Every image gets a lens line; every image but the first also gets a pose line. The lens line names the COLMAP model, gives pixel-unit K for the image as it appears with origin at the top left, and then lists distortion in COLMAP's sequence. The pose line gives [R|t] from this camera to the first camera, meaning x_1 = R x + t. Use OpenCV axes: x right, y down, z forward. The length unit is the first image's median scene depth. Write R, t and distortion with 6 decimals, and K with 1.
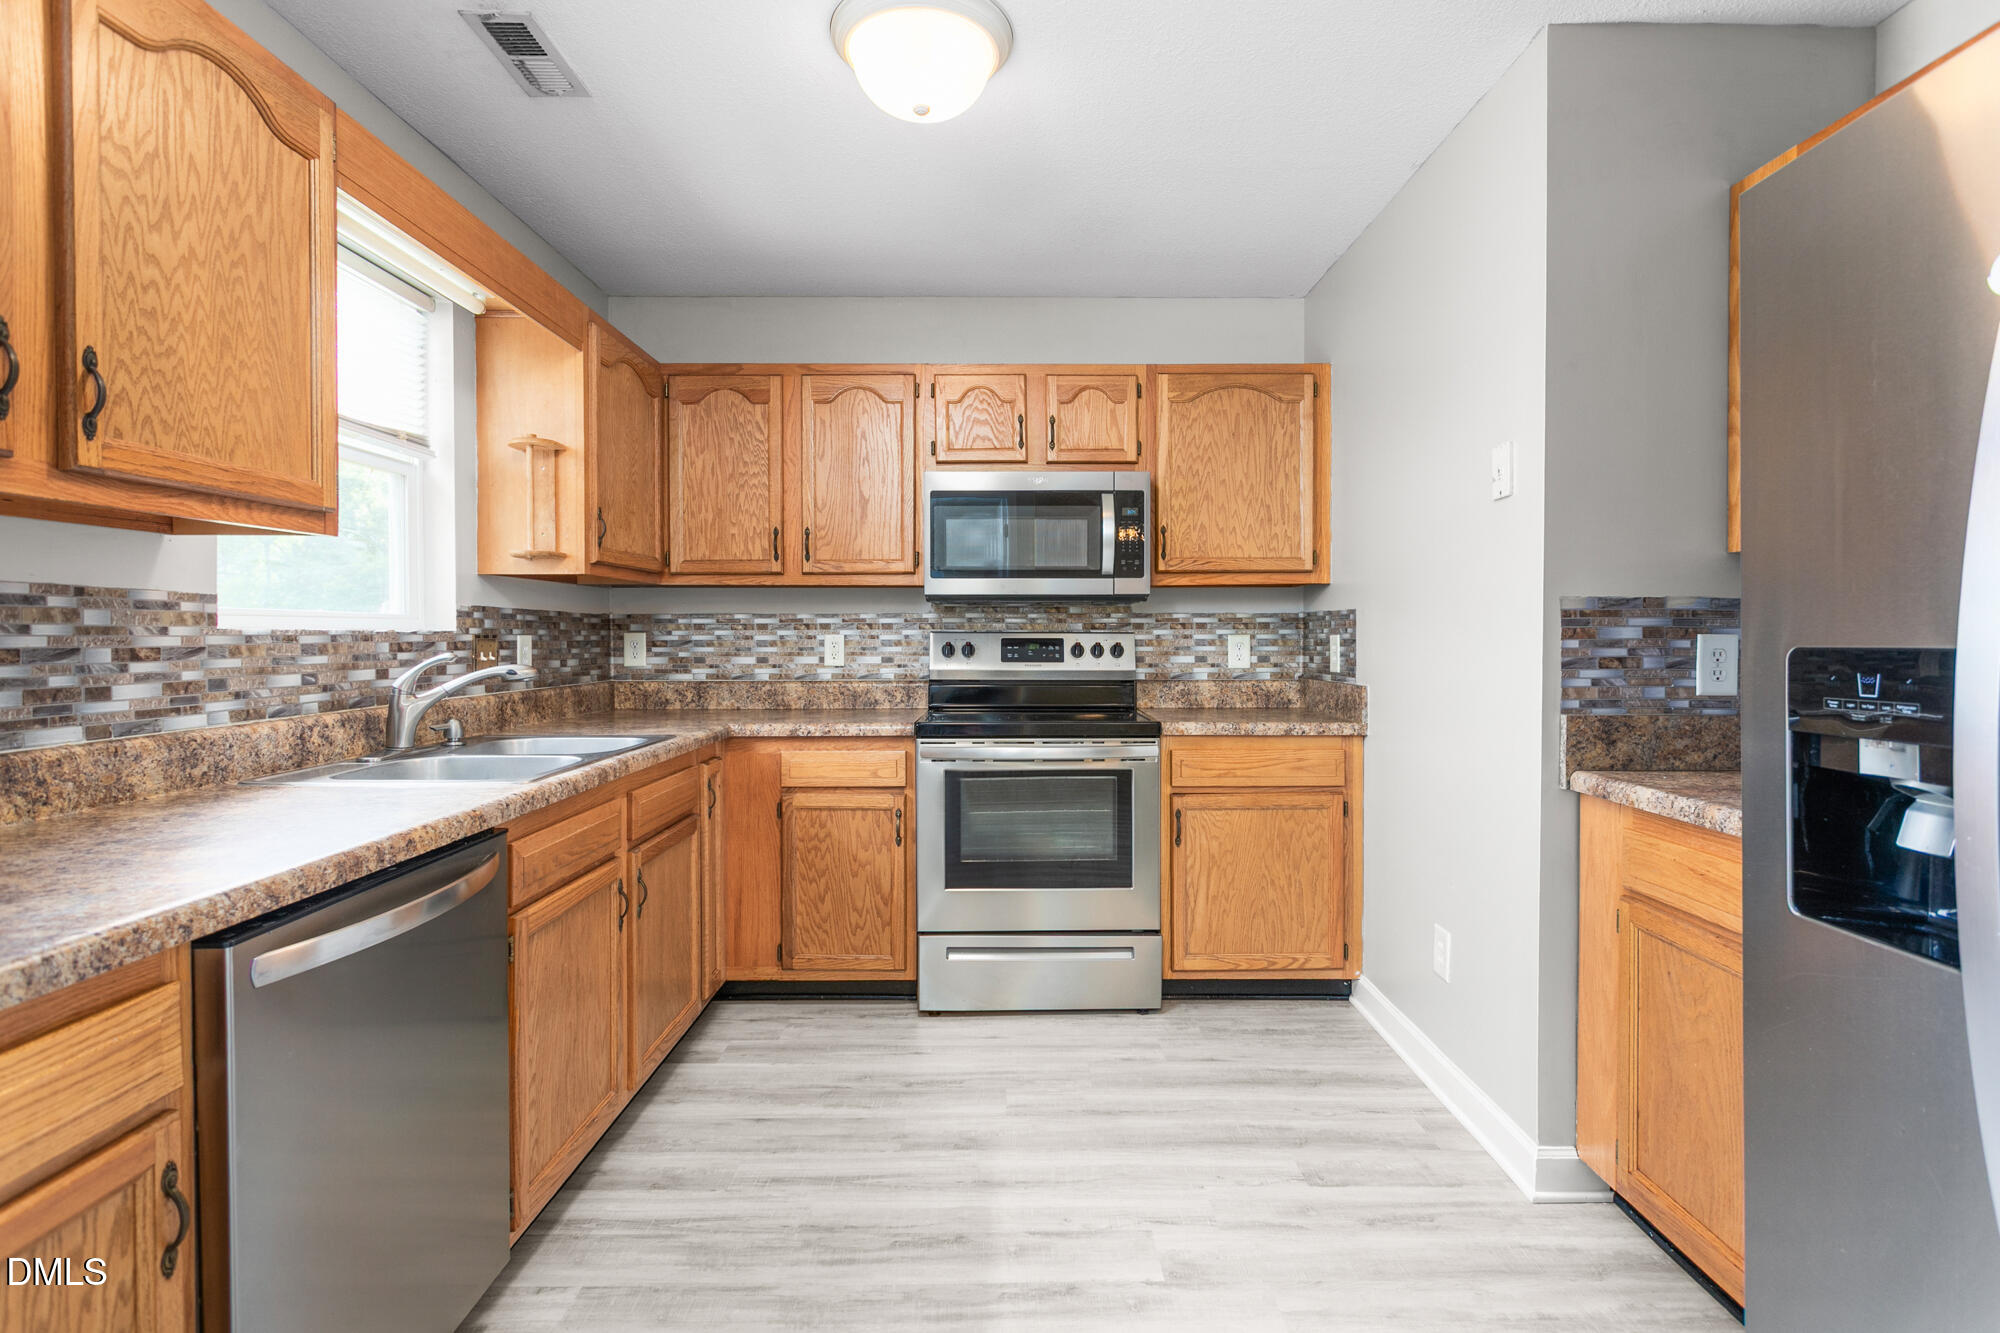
lens RADIAL K [[948.6, 0, 968.2], [0, 948.6, 643.9], [0, 0, 1]] dist [0.002264, 0.001097]
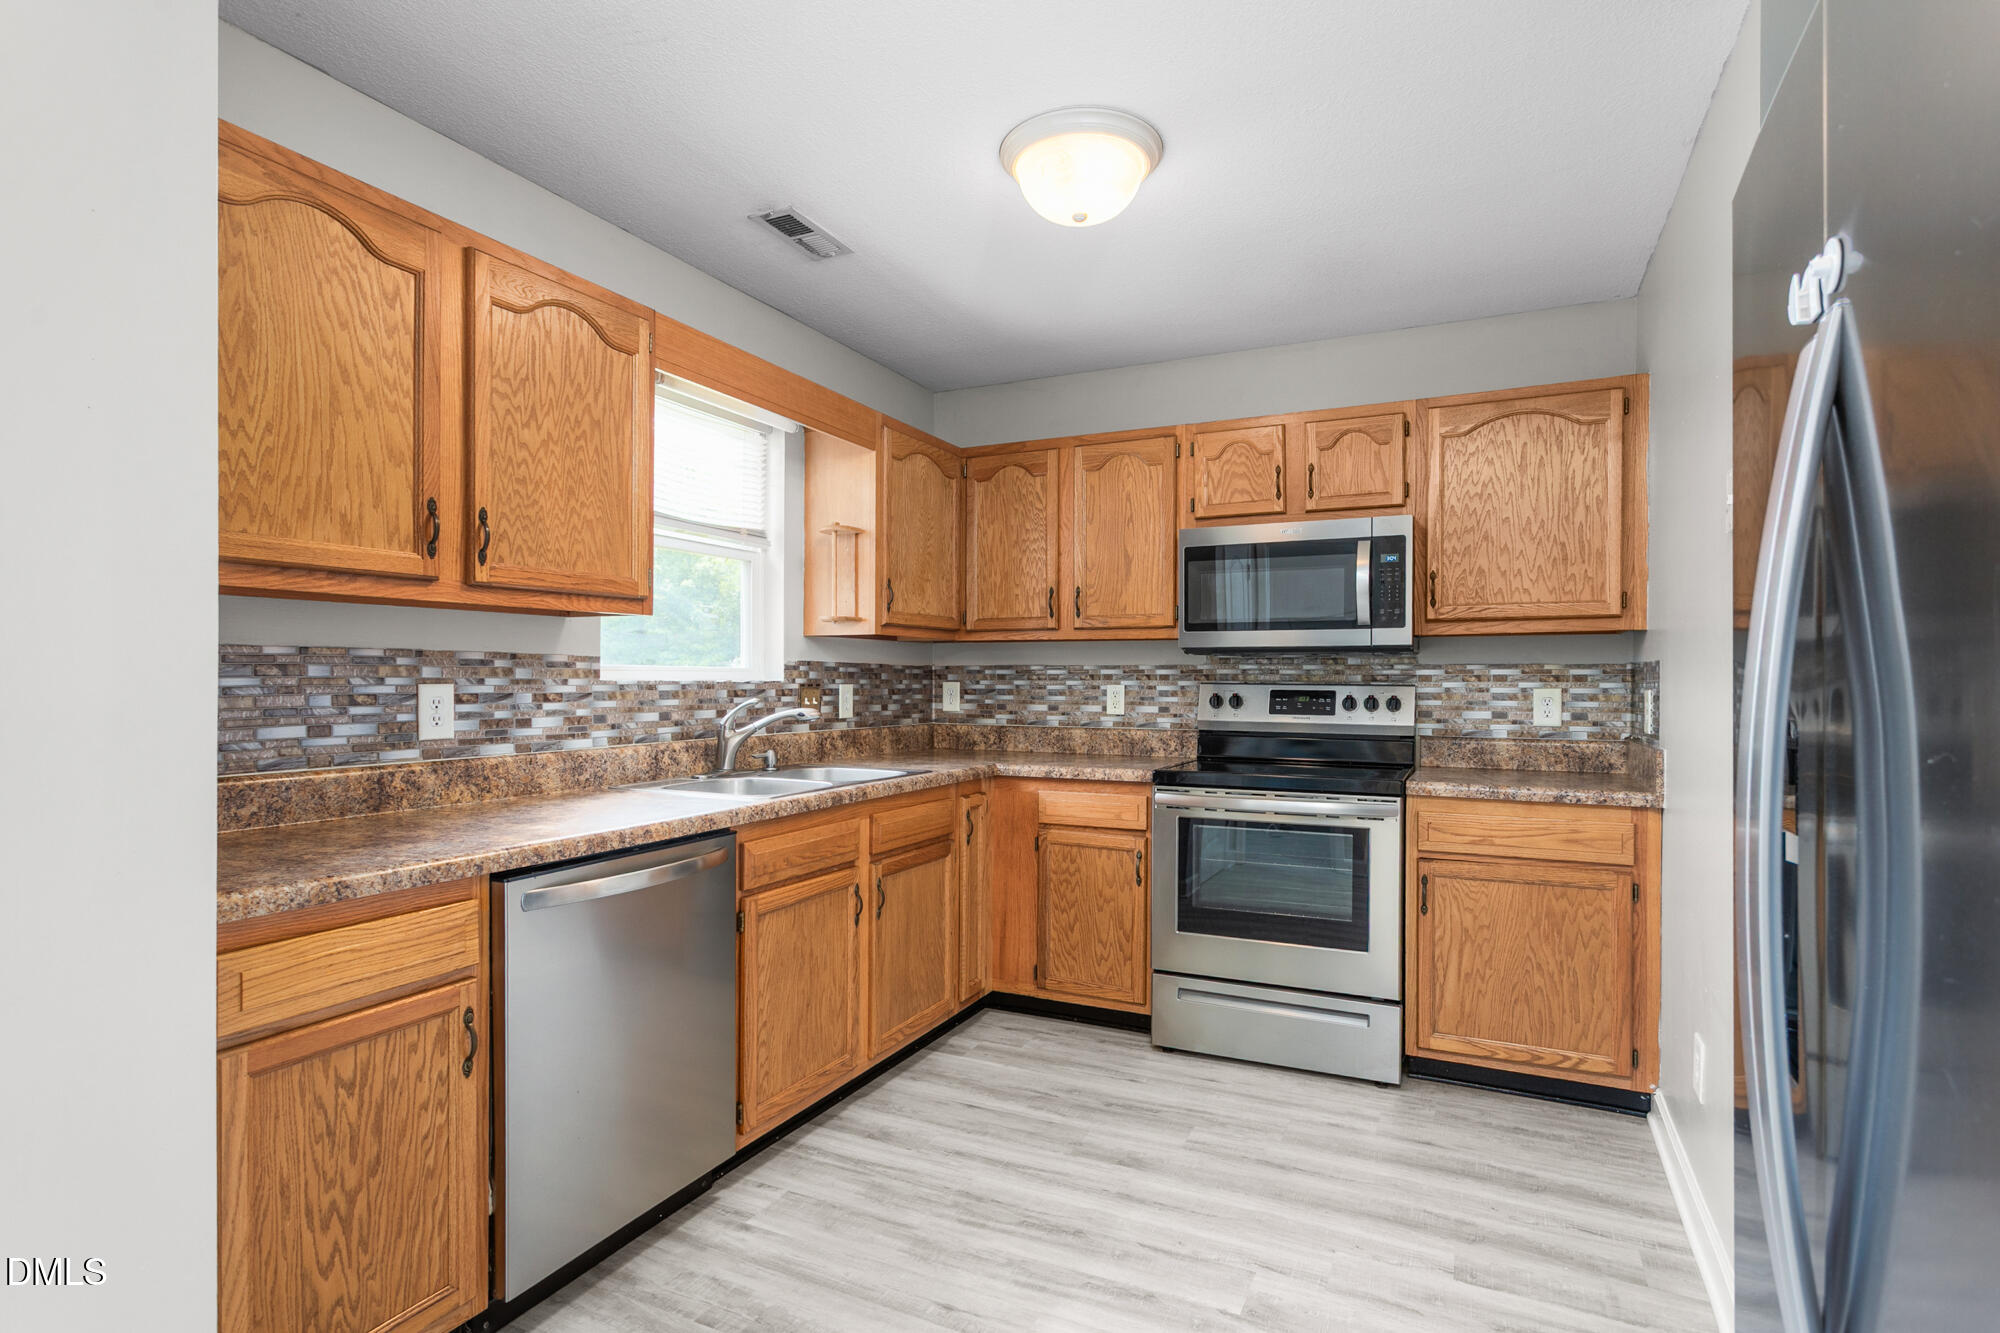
lens RADIAL K [[948.6, 0, 967.3], [0, 948.6, 681.0], [0, 0, 1]] dist [0.002264, 0.001097]
pose [[0.902095, 0.005047, -0.431508, 0.221398], [-0.009218, 0.999929, -0.007576, -0.005957], [0.431439, 0.010812, 0.902077, -0.040930]]
